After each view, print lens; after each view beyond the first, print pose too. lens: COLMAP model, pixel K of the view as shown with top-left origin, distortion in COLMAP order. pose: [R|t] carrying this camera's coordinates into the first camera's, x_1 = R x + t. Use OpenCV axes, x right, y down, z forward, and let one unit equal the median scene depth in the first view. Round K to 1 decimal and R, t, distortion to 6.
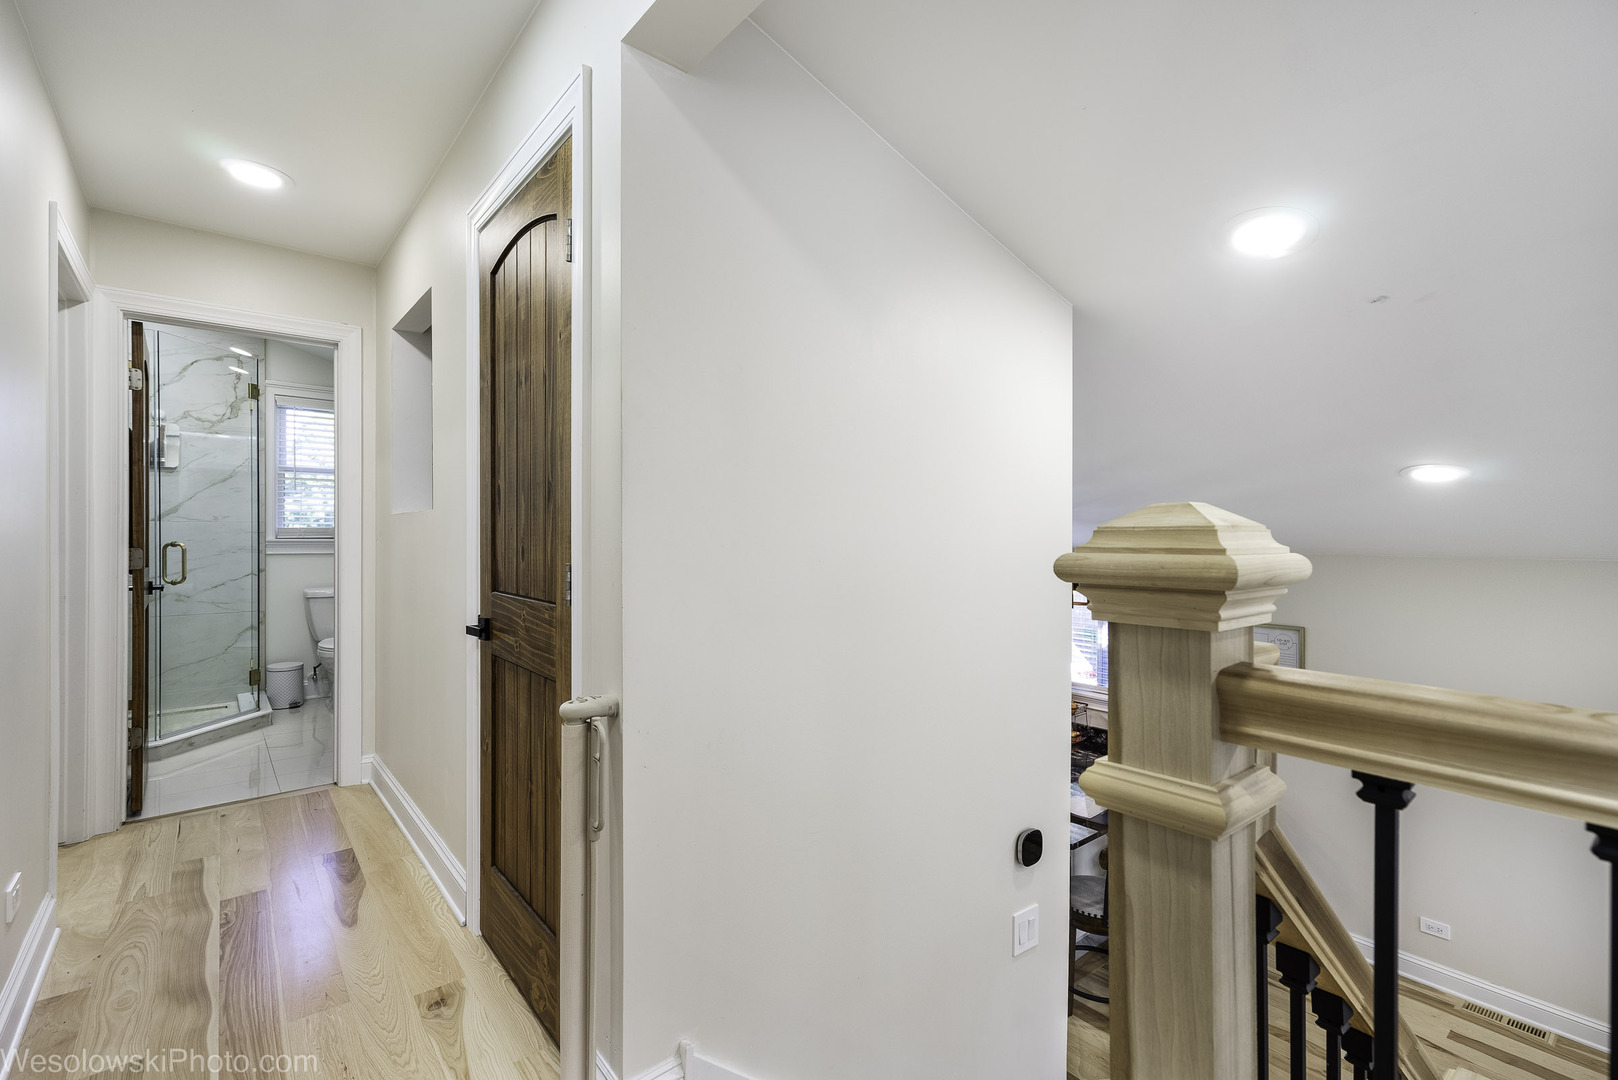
lens RADIAL K [[735.5, 0, 813.1], [0, 735.5, 535.8], [0, 0, 1]] dist [-0.003584, 0.007533]
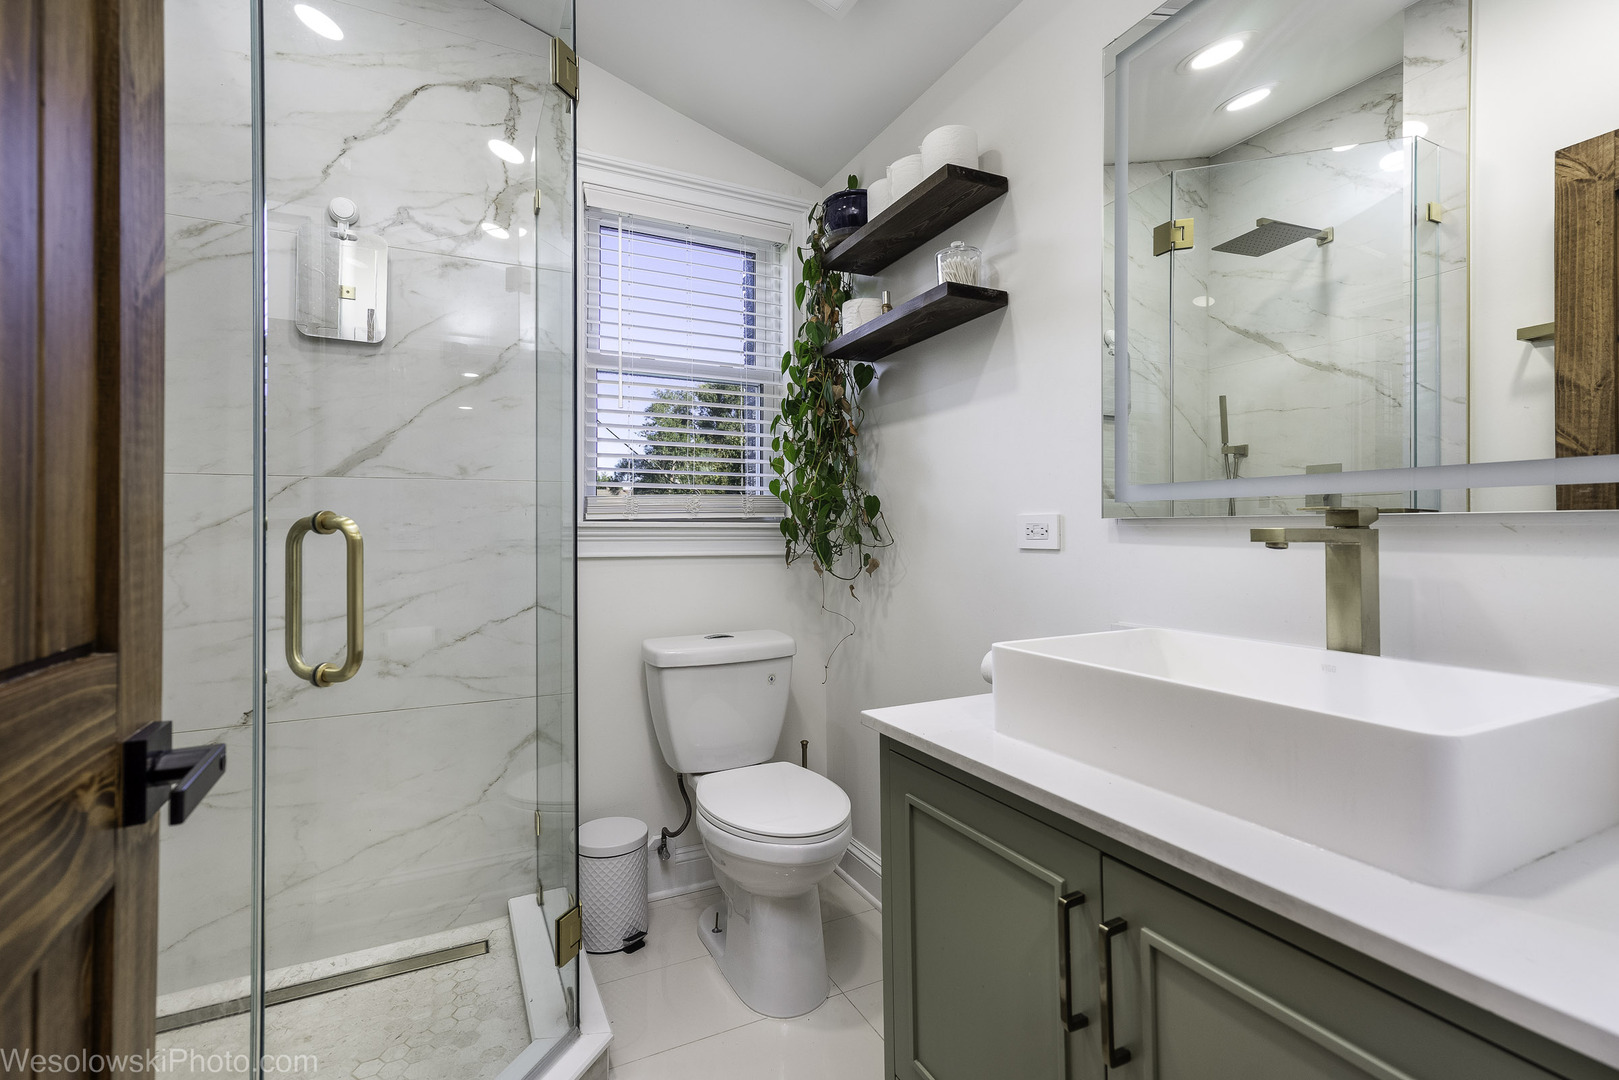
lens RADIAL K [[735.9, 0, 808.6], [0, 735.9, 534.3], [0, 0, 1]] dist [-0.003584, 0.007533]
pose [[0.970672, 0.000904, -0.240406, -0.535022], [-0.001266, 0.999998, -0.001351, 0.012972], [0.240404, 0.001616, 0.970672, 0.659255]]
